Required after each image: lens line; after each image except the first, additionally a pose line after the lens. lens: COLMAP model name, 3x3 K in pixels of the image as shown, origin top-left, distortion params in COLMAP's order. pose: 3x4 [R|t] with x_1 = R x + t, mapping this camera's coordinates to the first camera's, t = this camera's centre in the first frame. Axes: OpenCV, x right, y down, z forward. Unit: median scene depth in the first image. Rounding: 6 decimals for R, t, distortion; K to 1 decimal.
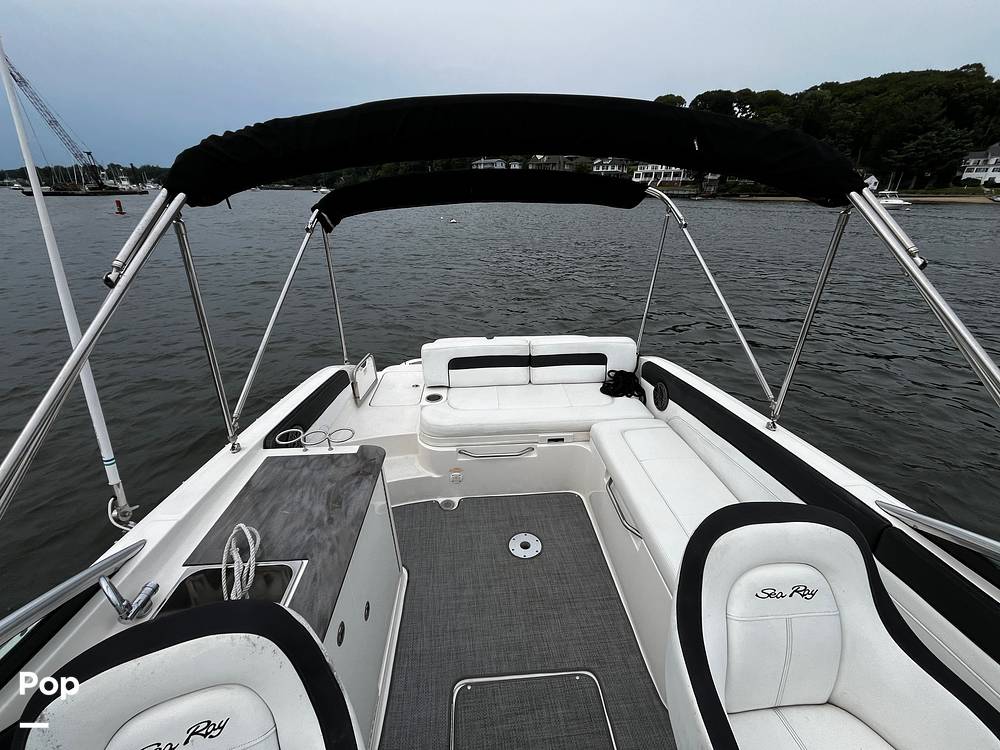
lens RADIAL K [[397.5, 0, 500.0], [0, 397.5, 375.0], [0, 0, 1]] dist [-0.000045, -0.000051]
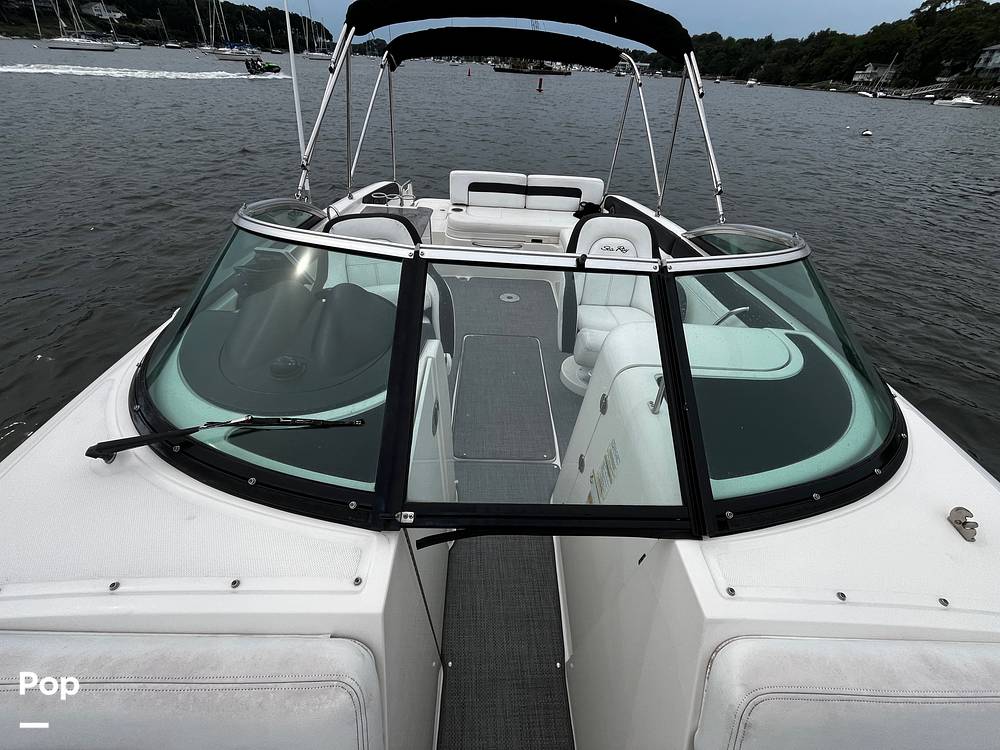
lens RADIAL K [[405.3, 0, 500.0], [0, 405.3, 375.0], [0, 0, 1]] dist [-0.000633, -0.000090]
pose [[0.996239, 0.086025, -0.010402, 0.060829], [-0.081634, 0.972019, 0.220260, 0.331023], [0.029059, -0.218582, 0.975386, -0.610951]]
